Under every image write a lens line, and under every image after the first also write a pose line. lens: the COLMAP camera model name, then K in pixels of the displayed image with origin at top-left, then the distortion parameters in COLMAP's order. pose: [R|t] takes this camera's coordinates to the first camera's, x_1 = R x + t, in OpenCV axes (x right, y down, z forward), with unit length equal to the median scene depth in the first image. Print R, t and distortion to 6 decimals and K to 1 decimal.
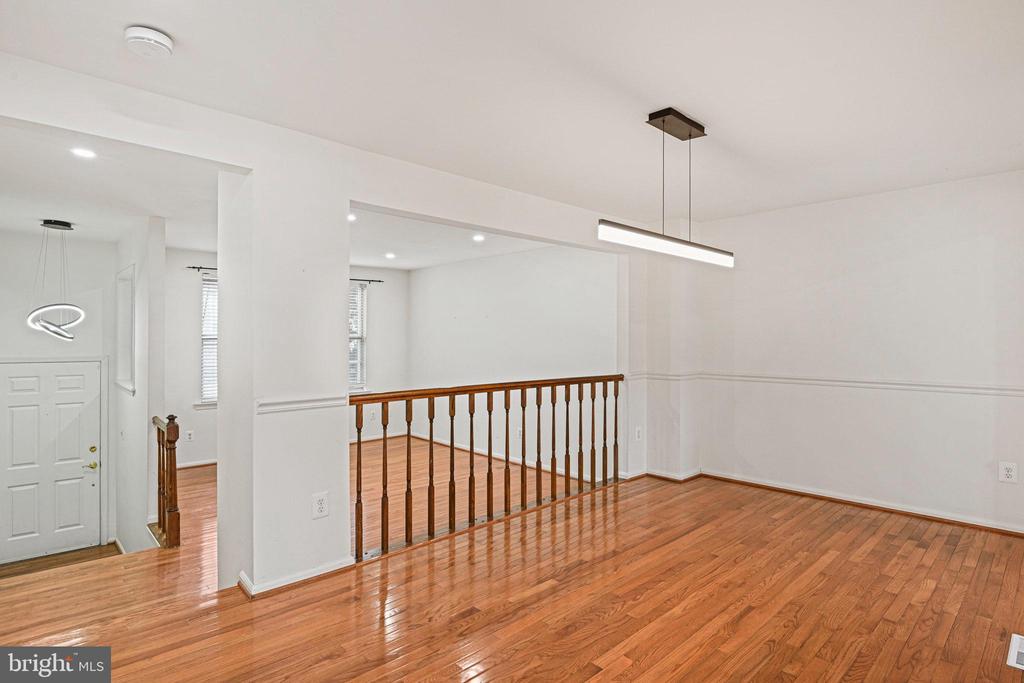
lens RADIAL K [[528.5, 0, 513.7], [0, 528.5, 343.2], [0, 0, 1]] dist [-0.001149, 0.000088]
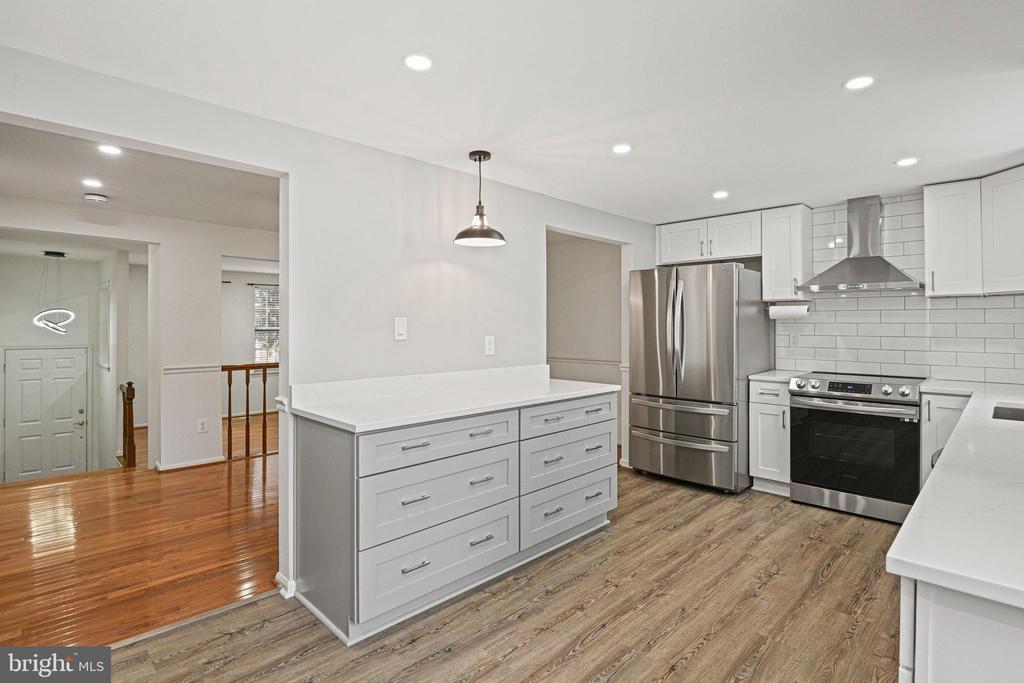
lens RADIAL K [[502.2, 0, 510.1], [0, 502.2, 334.7], [0, 0, 1]] dist [-0.001009, -0.000302]
pose [[0.999747, 0.001111, 0.022458, 0.379983], [-0.001152, 0.999998, 0.001811, -0.005530], [-0.022456, -0.001836, 0.999746, -0.433977]]
